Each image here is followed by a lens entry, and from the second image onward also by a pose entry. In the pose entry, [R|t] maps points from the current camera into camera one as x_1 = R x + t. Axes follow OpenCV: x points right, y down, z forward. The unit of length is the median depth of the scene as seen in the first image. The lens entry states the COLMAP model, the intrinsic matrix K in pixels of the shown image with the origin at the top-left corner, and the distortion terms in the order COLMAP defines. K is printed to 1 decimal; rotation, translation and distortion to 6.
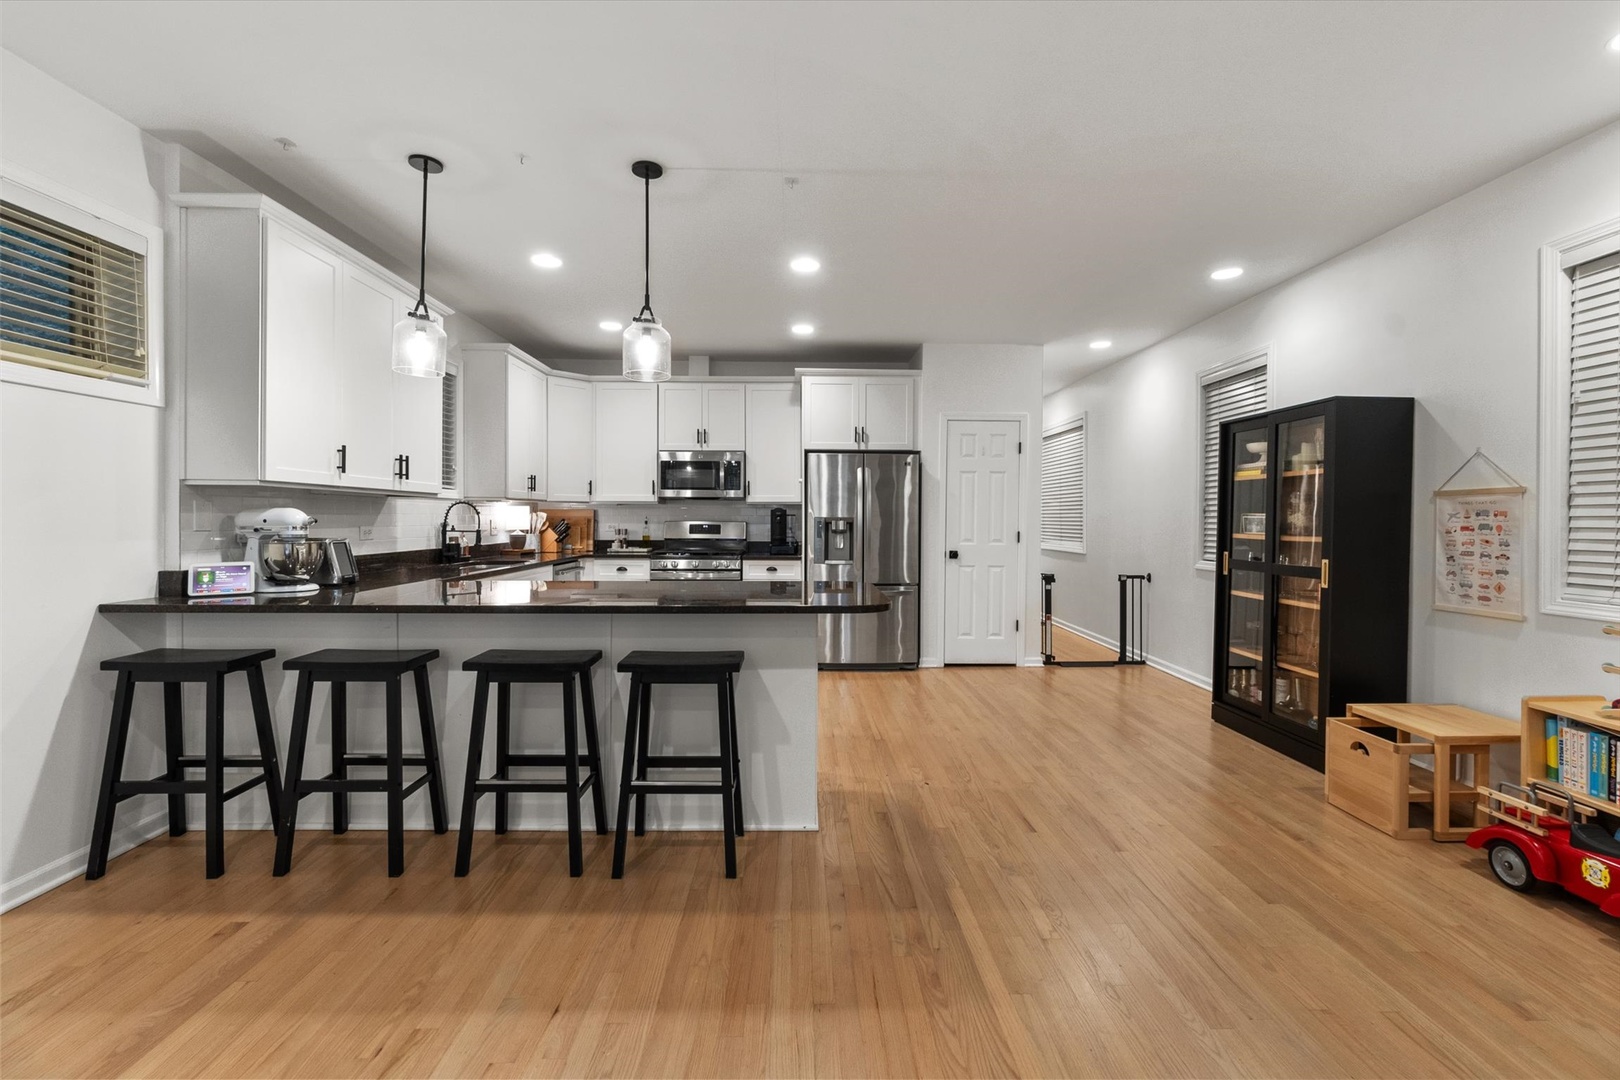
lens RADIAL K [[679.7, 0, 810.9], [0, 679.7, 528.6], [0, 0, 1]] dist [-0.005383, -0.000133]
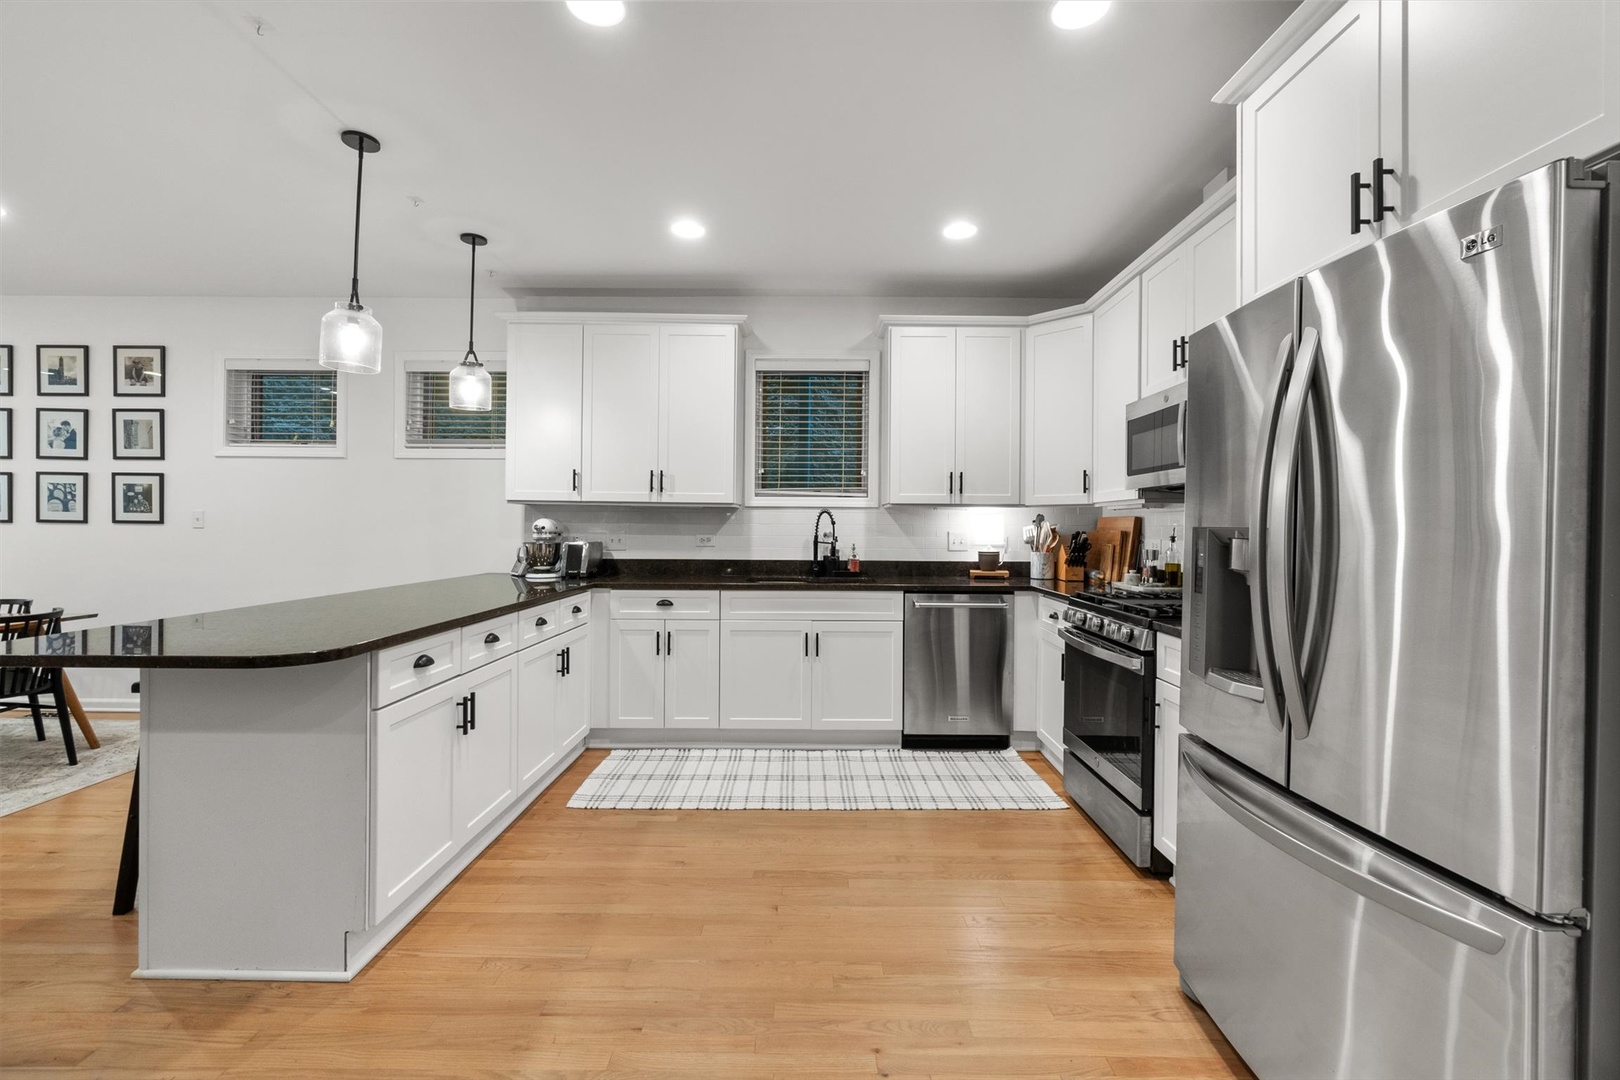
lens RADIAL K [[679.7, 0, 810.9], [0, 679.7, 528.6], [0, 0, 1]] dist [-0.005383, -0.000133]
pose [[-0.013762, -0.002567, -0.999902, 0.335348], [-0.025744, 0.999666, -0.002212, -0.010895], [0.999574, 0.025711, -0.013824, 0.829673]]
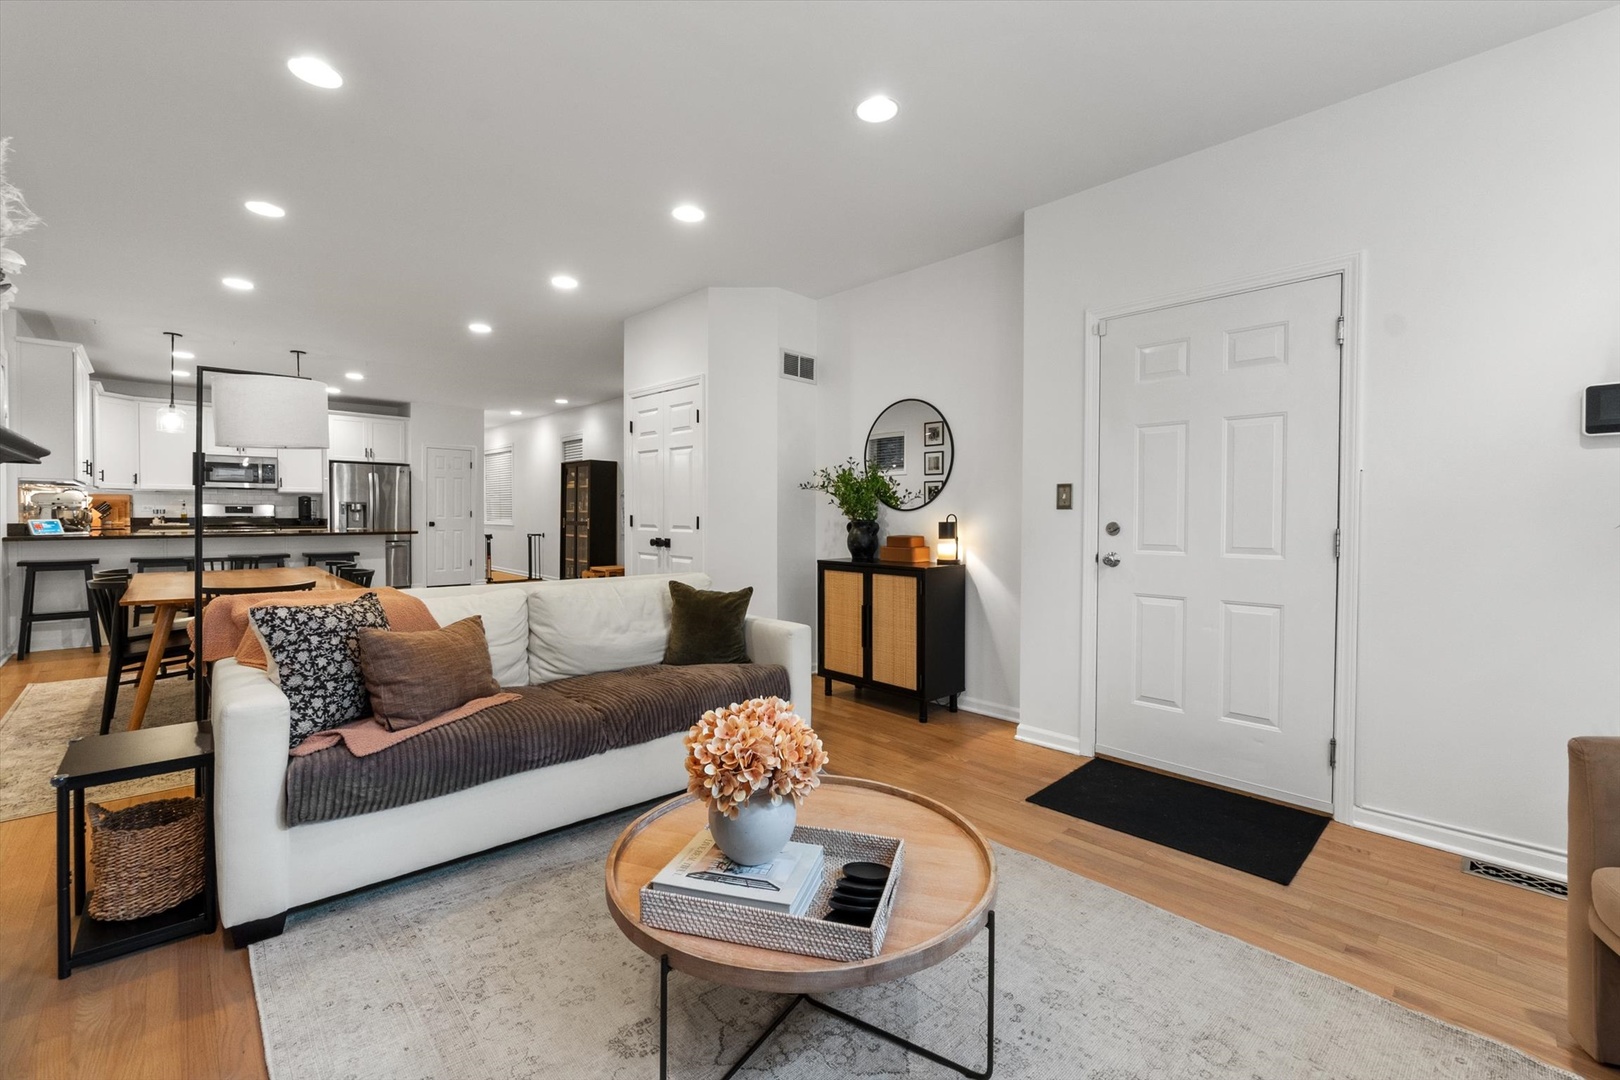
lens RADIAL K [[679.7, 0, 810.9], [0, 679.7, 528.6], [0, 0, 1]] dist [-0.005383, -0.000133]
pose [[0.730036, -0.015303, 0.683237, -0.282221], [0.006600, 0.999860, 0.015344, 0.030138], [-0.683376, -0.006693, 0.730036, -0.984267]]
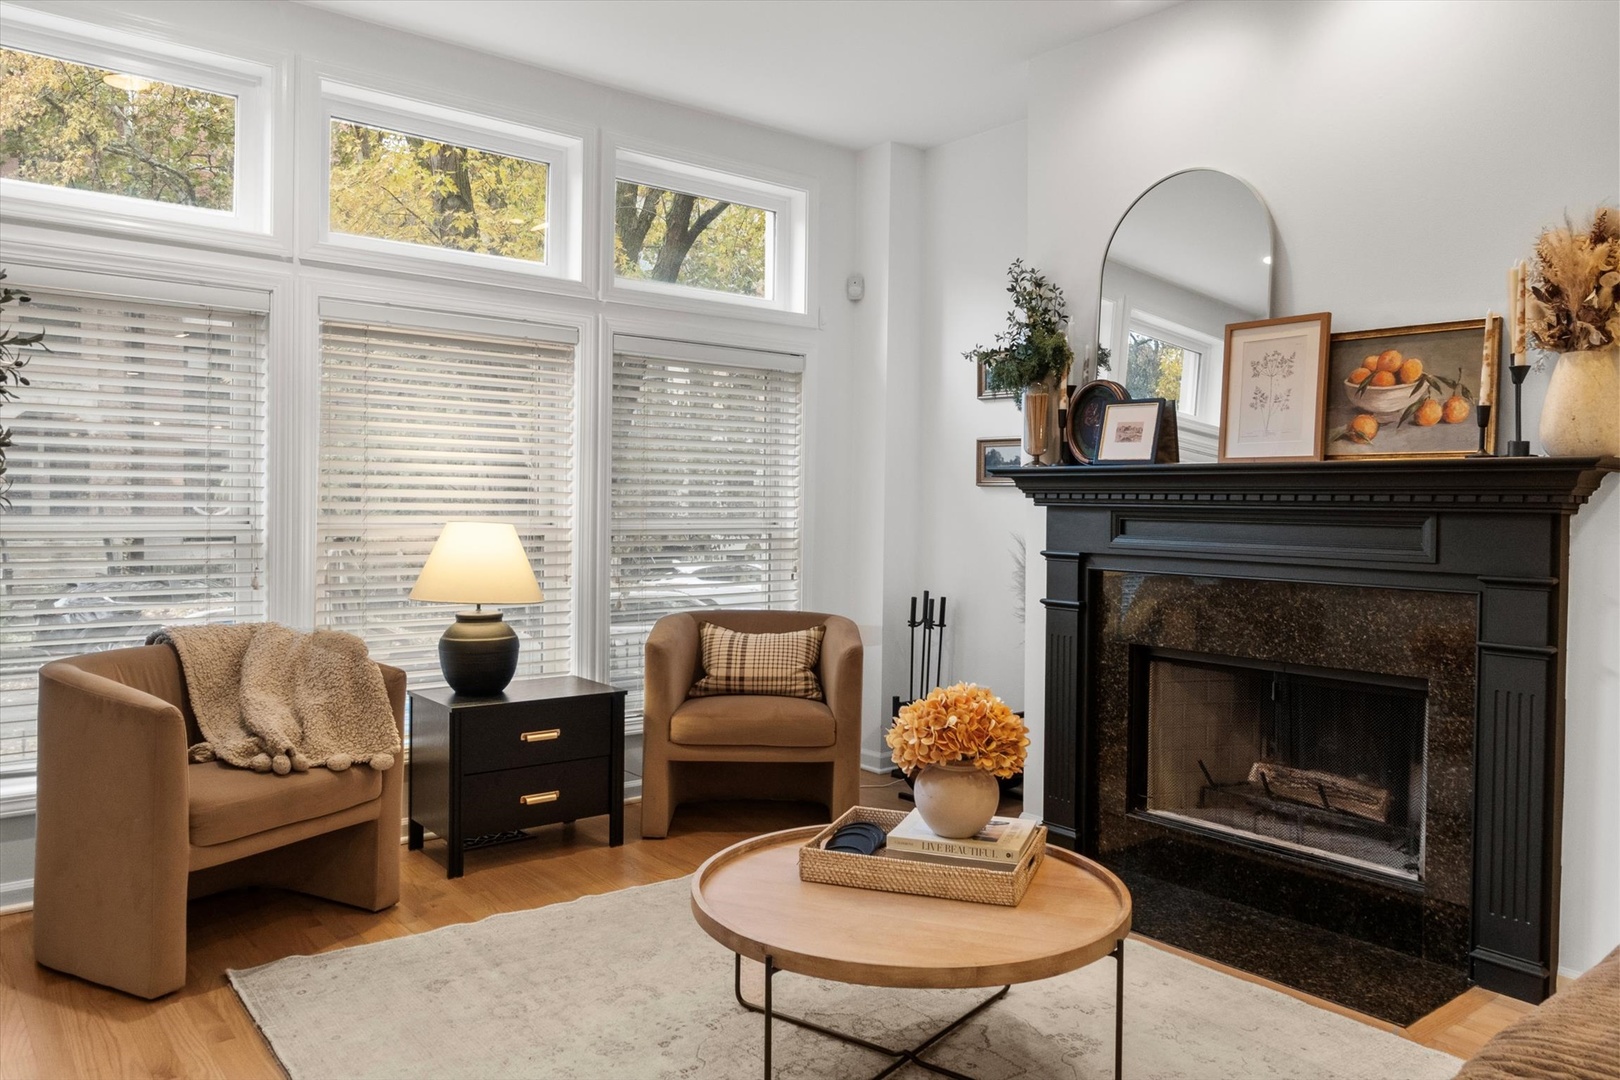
lens RADIAL K [[1169.3, 0, 802.4], [0, 1169.3, 516.0], [0, 0, 1]] dist [0.011216, 0.000512]
pose [[-0.789367, -0.008167, -0.613867, 0.214937], [-0.022212, 0.999637, 0.015262, 0.026398], [0.613519, 0.025682, -0.789262, -0.450281]]
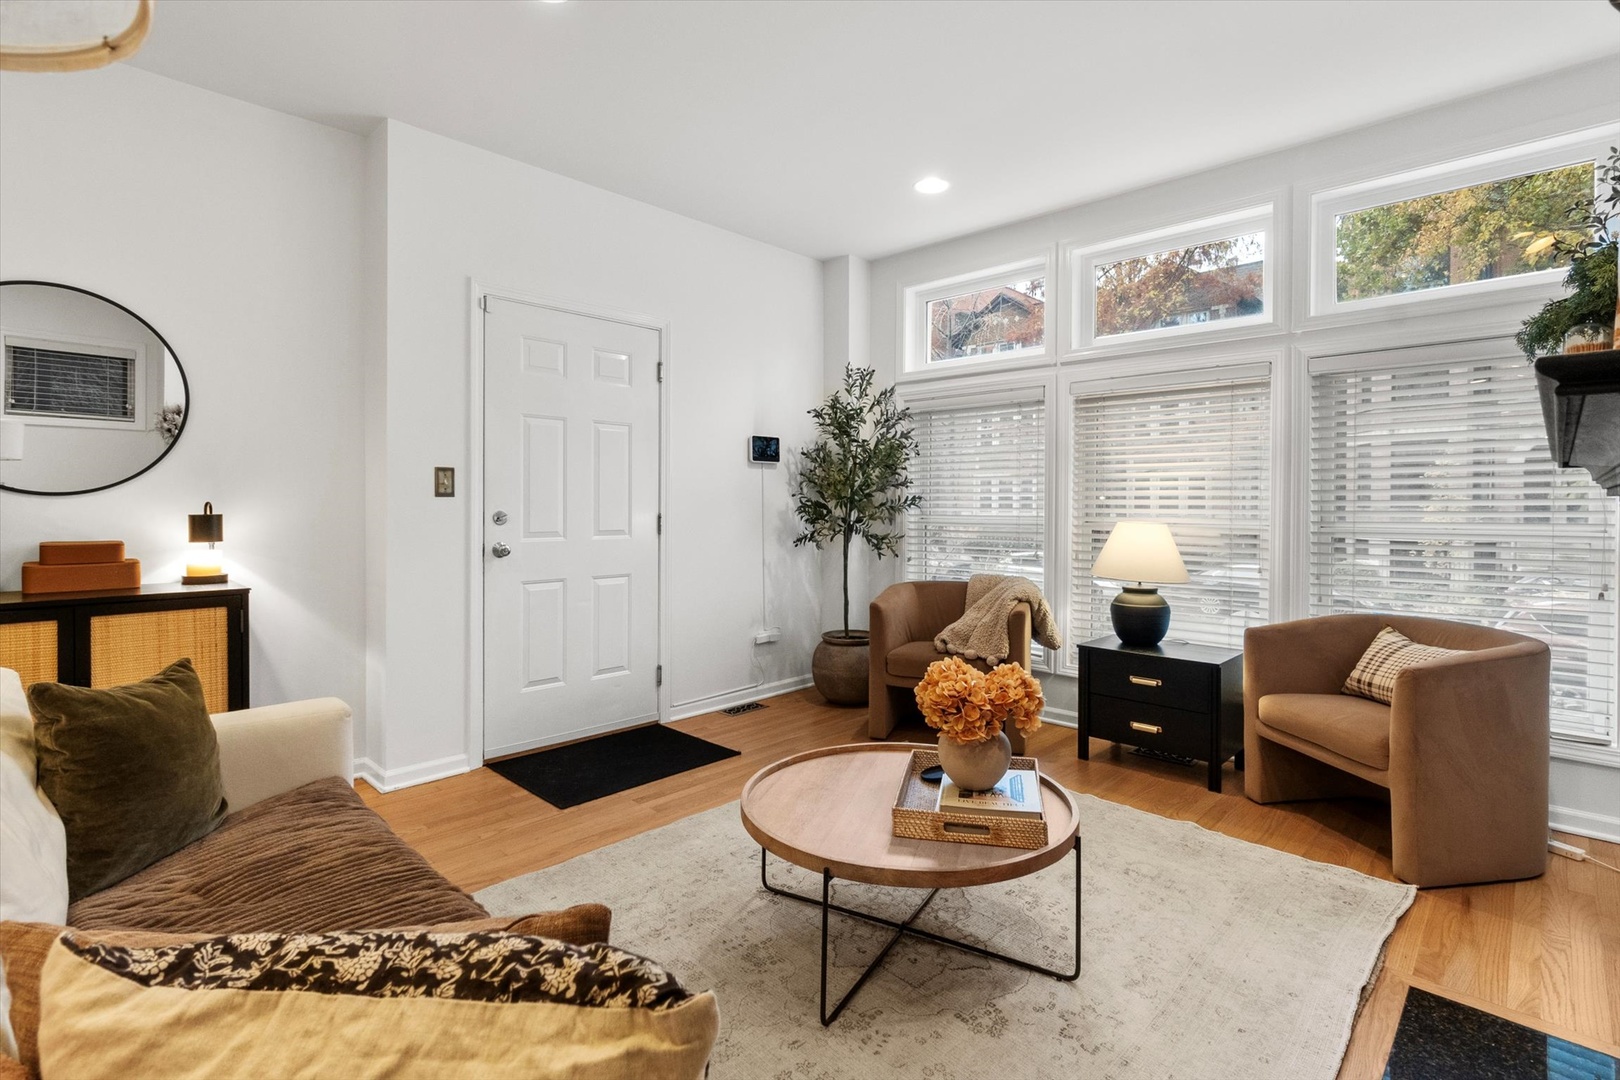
lens RADIAL K [[761.8, 0, 814.0], [0, 761.8, 510.6], [0, 0, 1]] dist [-0.001702, -0.000061]
pose [[-0.711042, -0.011272, 0.703060, -0.318406], [0.000424, 0.999864, 0.016459, 0.024736], [-0.703150, 0.012001, -0.710940, -0.474532]]
